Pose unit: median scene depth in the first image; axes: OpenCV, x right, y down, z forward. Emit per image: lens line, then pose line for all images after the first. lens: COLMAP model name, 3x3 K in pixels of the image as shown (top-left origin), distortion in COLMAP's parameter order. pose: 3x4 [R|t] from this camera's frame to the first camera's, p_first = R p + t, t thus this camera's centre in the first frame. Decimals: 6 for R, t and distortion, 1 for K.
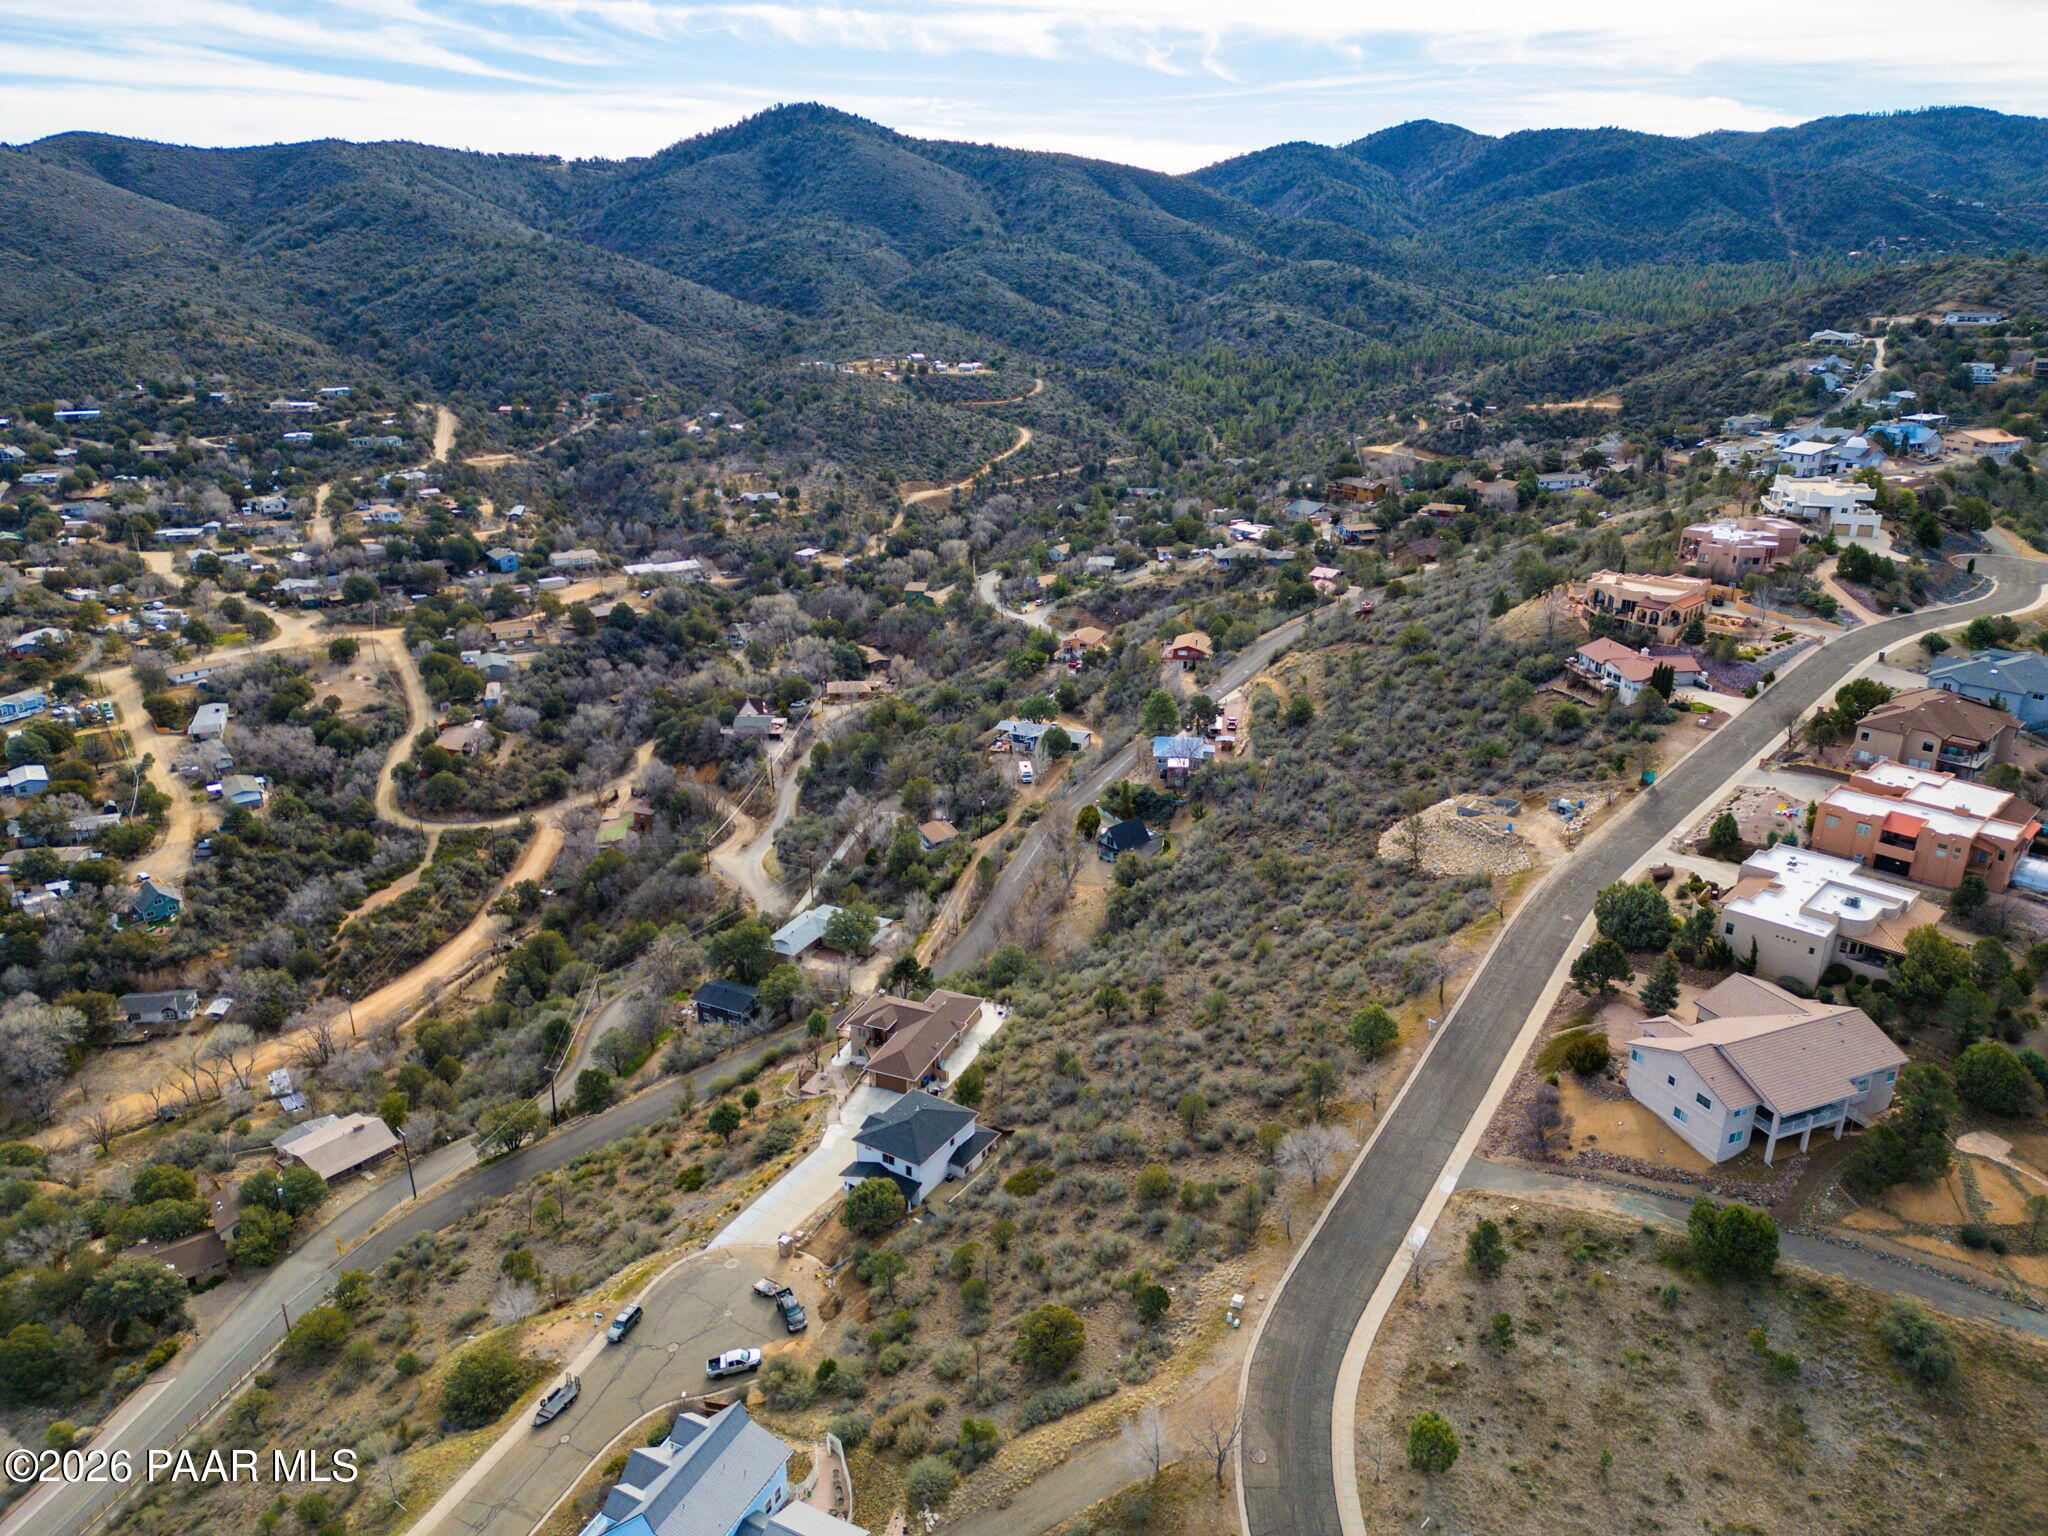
lens RADIAL K [[1426.6, 0, 1022.5], [0, 1426.6, 773.6], [0, 0, 1]] dist [0.083920, -0.087689]
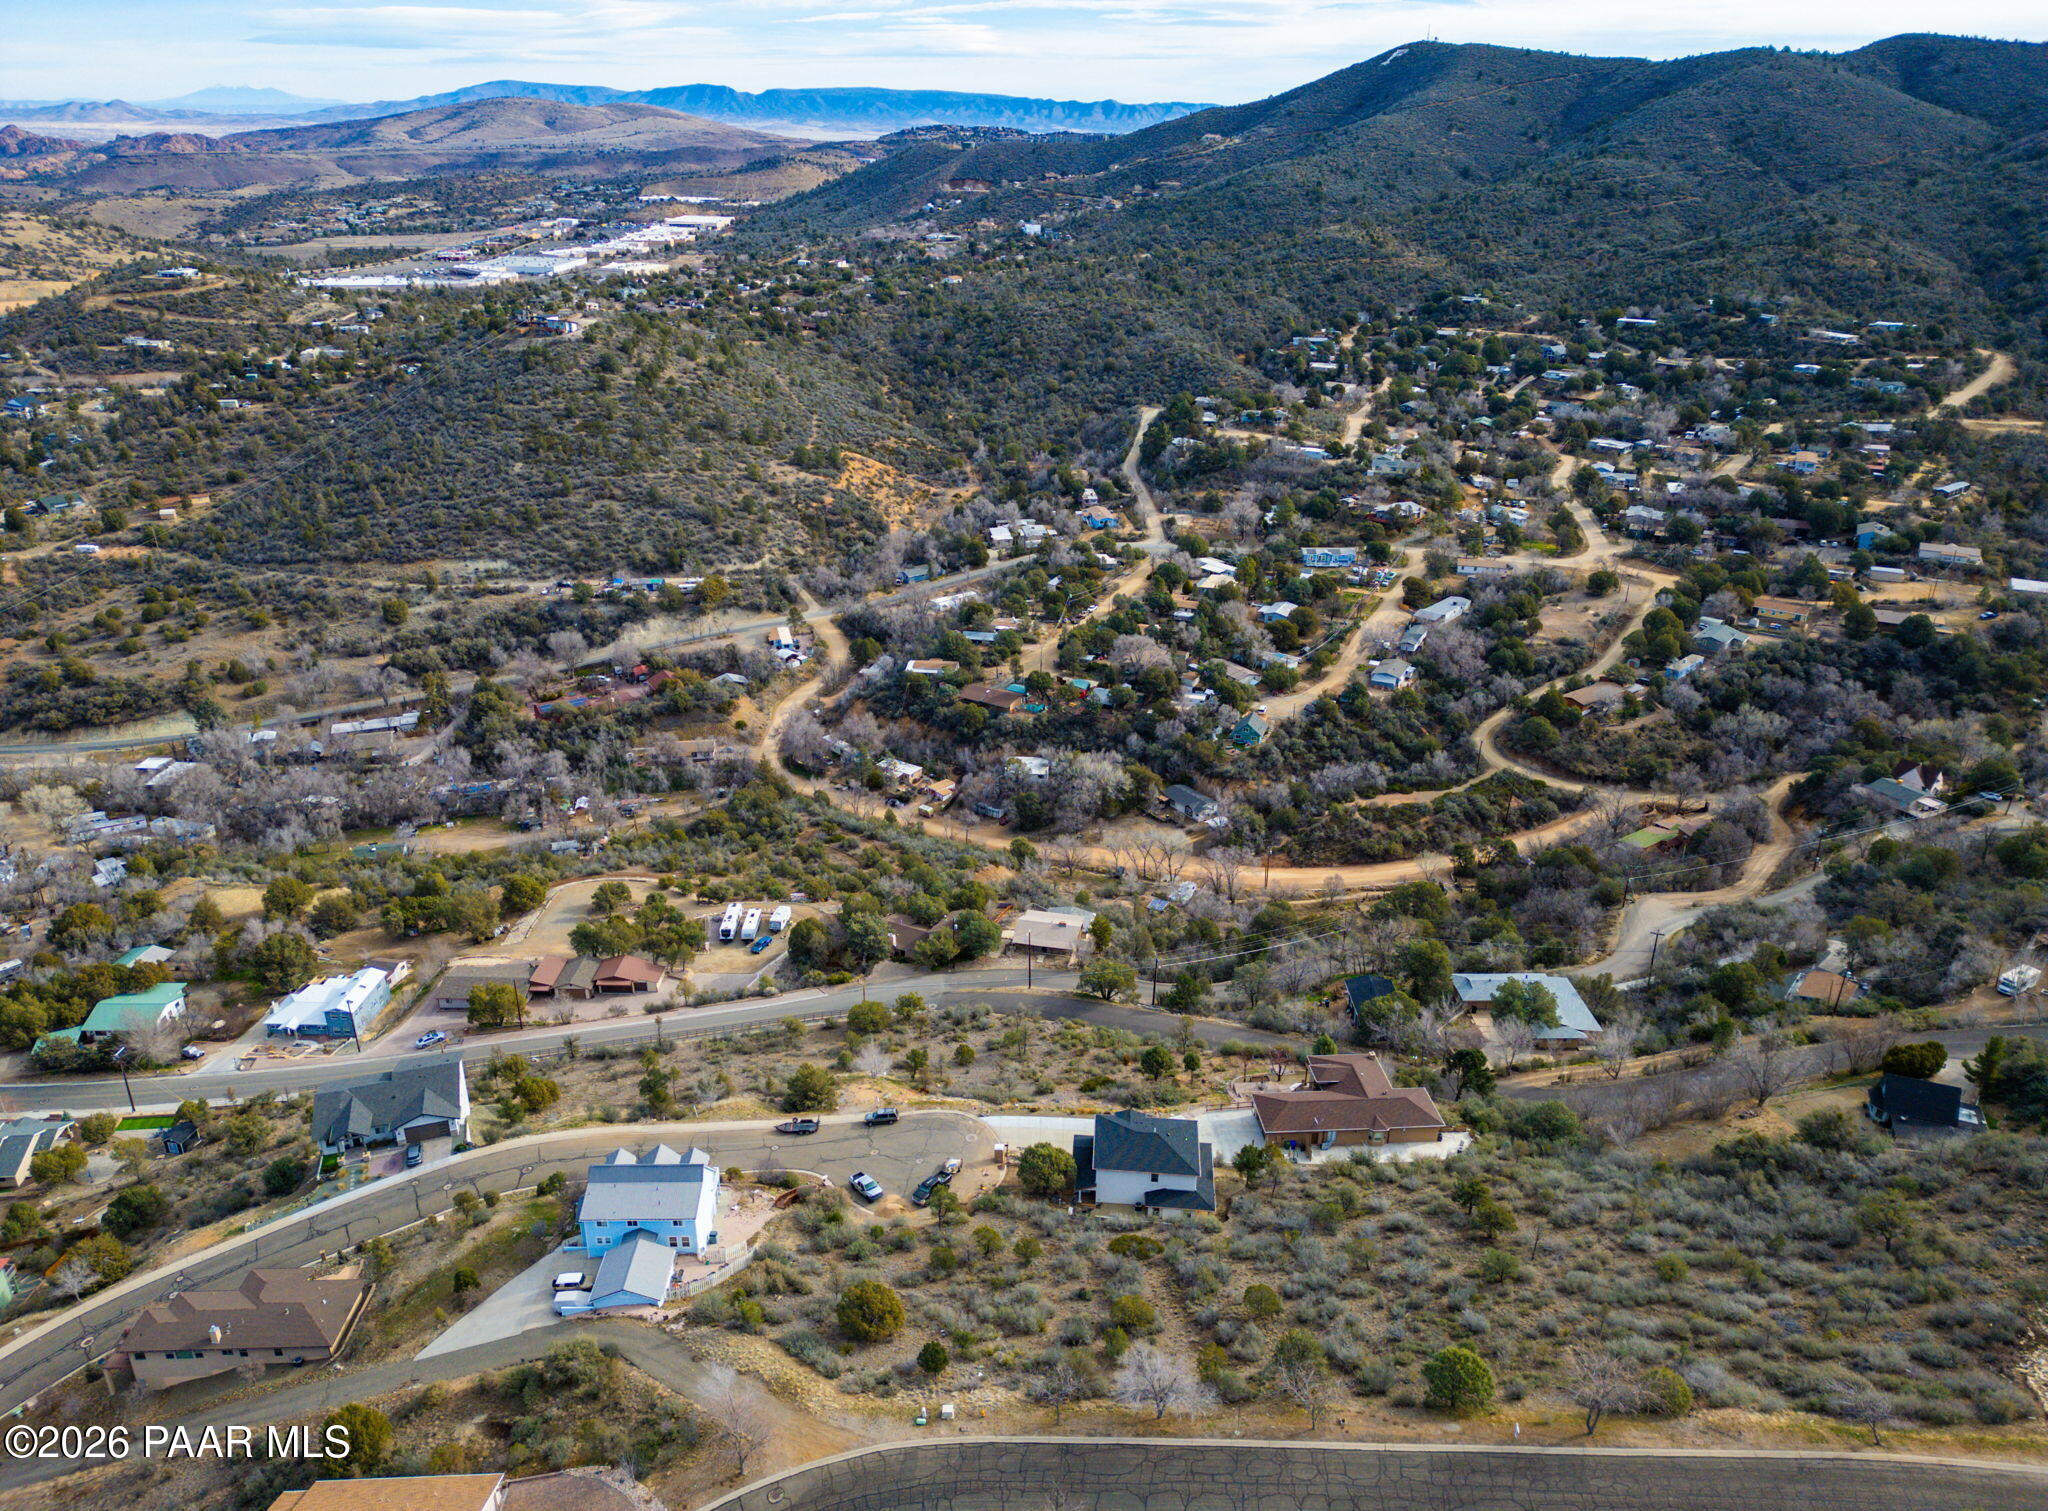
lens RADIAL K [[1431.5, 0, 1003.7], [0, 1431.5, 758.5], [0, 0, 1]] dist [0.071288, -0.088057]
pose [[0.445353, 0.361162, -0.819282, 0.116448], [-0.321960, 0.918427, 0.229854, -0.037246], [0.835466, 0.161410, 0.525304, 0.071942]]
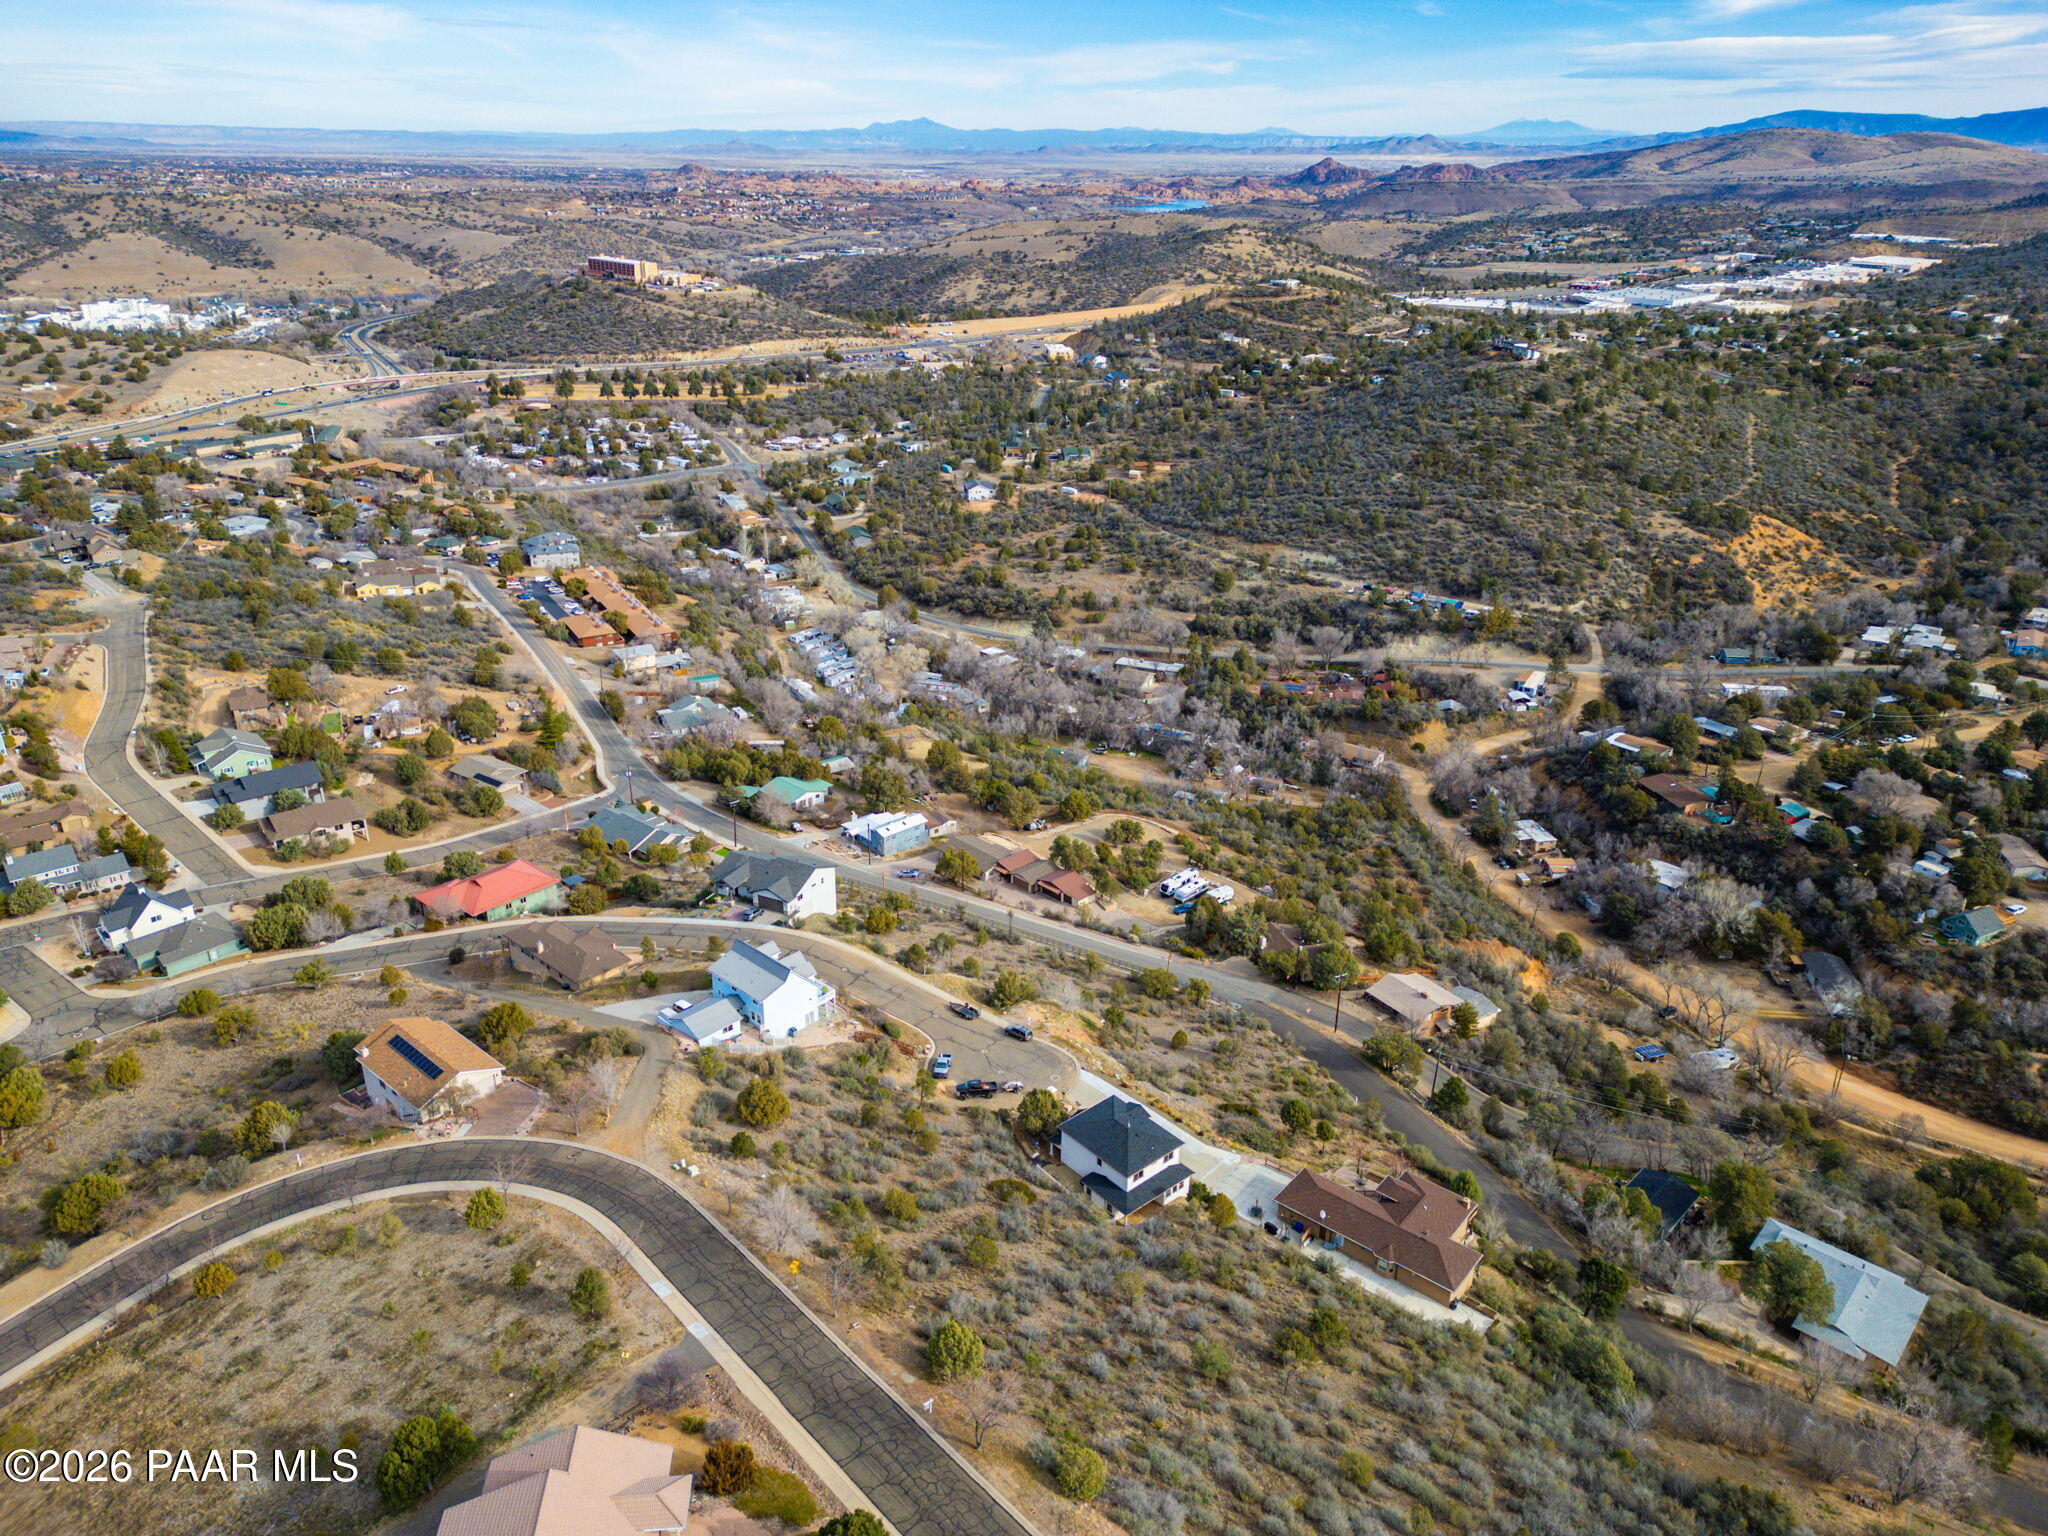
lens RADIAL K [[1426.6, 0, 1022.5], [0, 1426.6, 773.6], [0, 0, 1]] dist [0.083920, -0.087689]
pose [[-0.312729, 0.374688, -0.872817, 0.143453], [-0.347317, 0.810163, 0.472235, -0.080399], [0.884065, 0.450826, -0.123226, 0.187537]]
